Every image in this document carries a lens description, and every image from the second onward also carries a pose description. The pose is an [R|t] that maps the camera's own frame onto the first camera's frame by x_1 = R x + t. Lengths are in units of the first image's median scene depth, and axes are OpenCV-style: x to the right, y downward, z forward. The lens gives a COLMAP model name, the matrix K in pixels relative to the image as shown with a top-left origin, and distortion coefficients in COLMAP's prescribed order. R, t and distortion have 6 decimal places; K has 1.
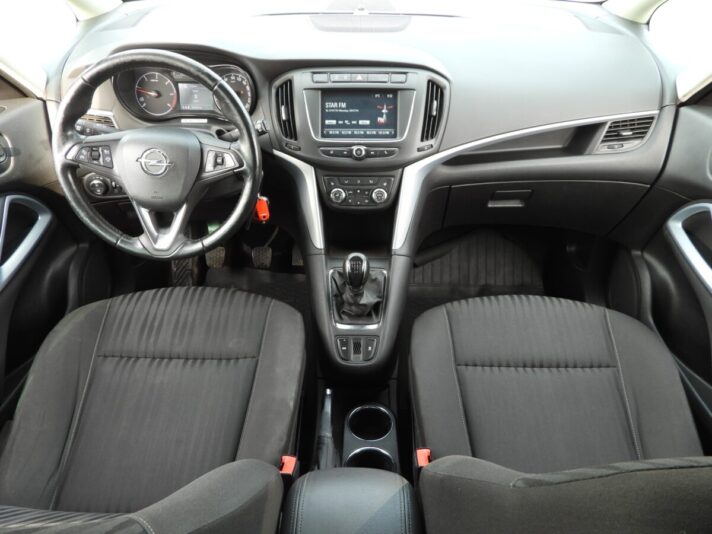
lens RADIAL K [[515.9, 0, 353.6], [0, 515.9, 268.1], [0, 0, 1]] dist [-0.005129, 0.004294]
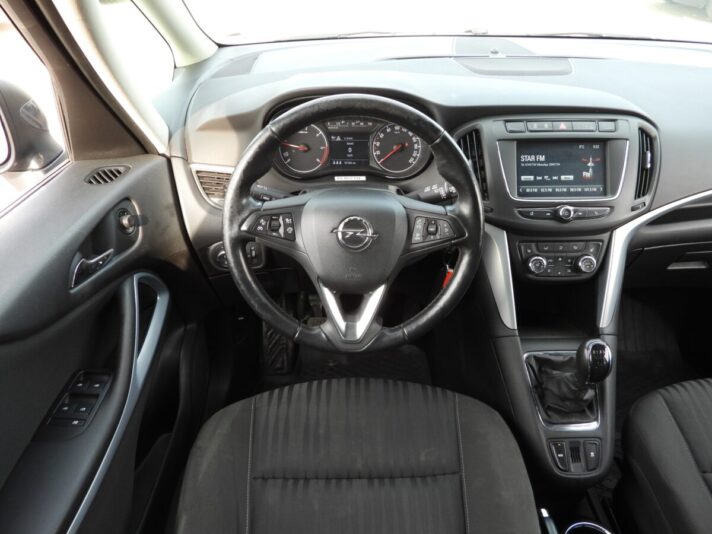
lens RADIAL K [[515.9, 0, 352.1], [0, 515.9, 267.8], [0, 0, 1]] dist [-0.005129, 0.004294]
pose [[0.999151, -0.021790, 0.034958, -0.361306], [0.024736, 0.995973, -0.086175, -0.073068], [-0.032939, 0.086966, 0.995667, 0.188891]]
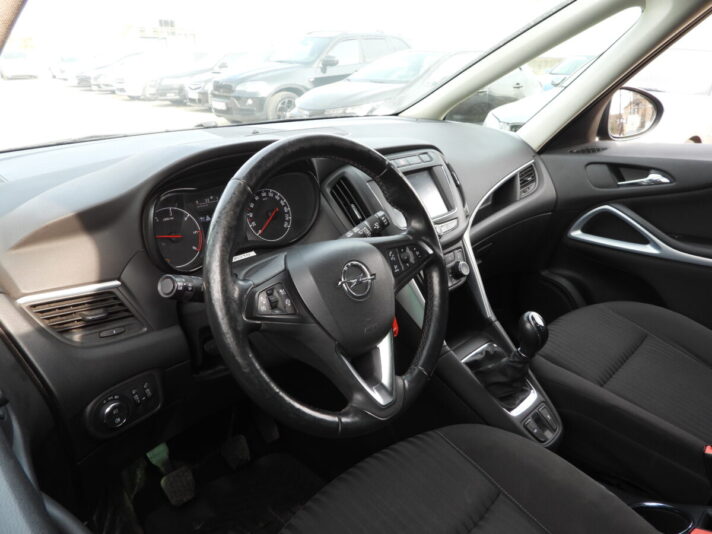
lens RADIAL K [[515.9, 0, 360.0], [0, 515.9, 267.9], [0, 0, 1]] dist [-0.005129, 0.004294]
pose [[0.684437, -0.270691, 0.676958, -0.727219], [0.468825, 0.874498, -0.124325, -0.114165], [-0.558345, 0.402467, 0.725446, 0.423252]]
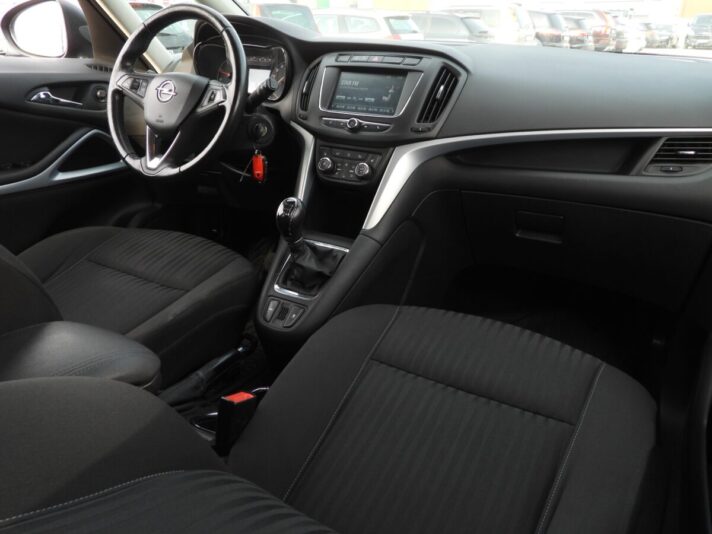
lens RADIAL K [[538.2, 0, 362.3], [0, 538.2, 265.4], [0, 0, 1]] dist [-0.010367, -0.005710]
pose [[0.880707, 0.206495, -0.426280, 0.512204], [-0.319838, 0.923070, -0.213649, 0.234120], [0.349368, 0.324502, 0.878999, 0.193047]]
